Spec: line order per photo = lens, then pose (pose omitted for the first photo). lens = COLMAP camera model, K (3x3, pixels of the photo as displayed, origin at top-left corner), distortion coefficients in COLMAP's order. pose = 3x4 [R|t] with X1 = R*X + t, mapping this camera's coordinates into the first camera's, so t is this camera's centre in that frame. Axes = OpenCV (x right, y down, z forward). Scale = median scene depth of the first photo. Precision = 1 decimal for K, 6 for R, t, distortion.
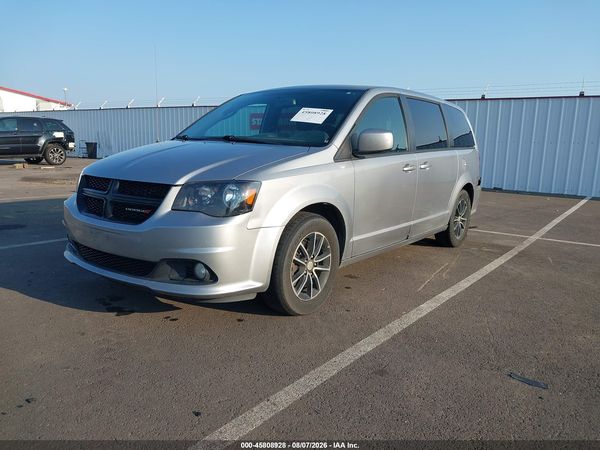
lens RADIAL K [[481.4, 0, 300.0], [0, 481.4, 225.0], [0, 0, 1]] dist [0.073170, -0.001991]
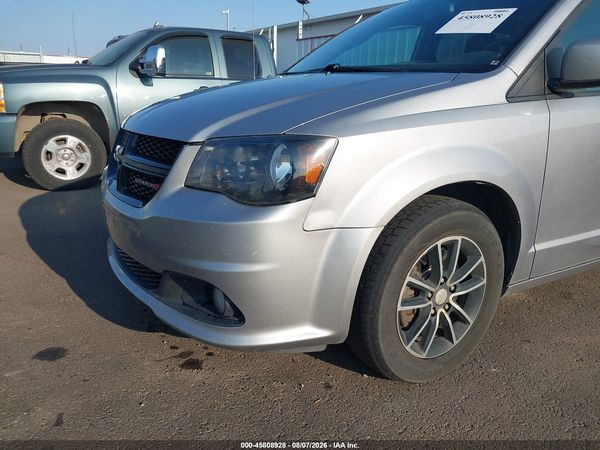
lens RADIAL K [[486.4, 0, 300.0], [0, 486.4, 225.0], [0, 0, 1]] dist [-0.007304, -0.007995]
pose [[0.931651, 0.078456, -0.354784, 0.066596], [-0.046394, 0.994104, 0.098003, -0.045730], [0.360381, -0.074845, 0.929798, 0.480506]]
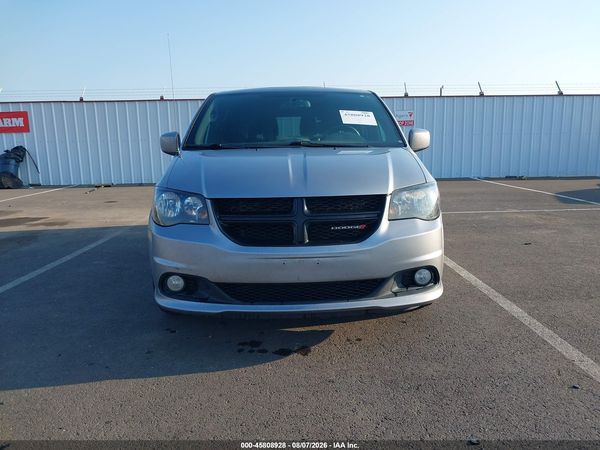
lens RADIAL K [[486.4, 0, 300.0], [0, 486.4, 225.0], [0, 0, 1]] dist [-0.007304, -0.007995]
pose [[0.781080, -0.148859, 0.606428, -0.915007], [0.149427, 0.987511, 0.049941, -0.088698], [-0.606289, 0.051609, 0.793568, 0.334732]]
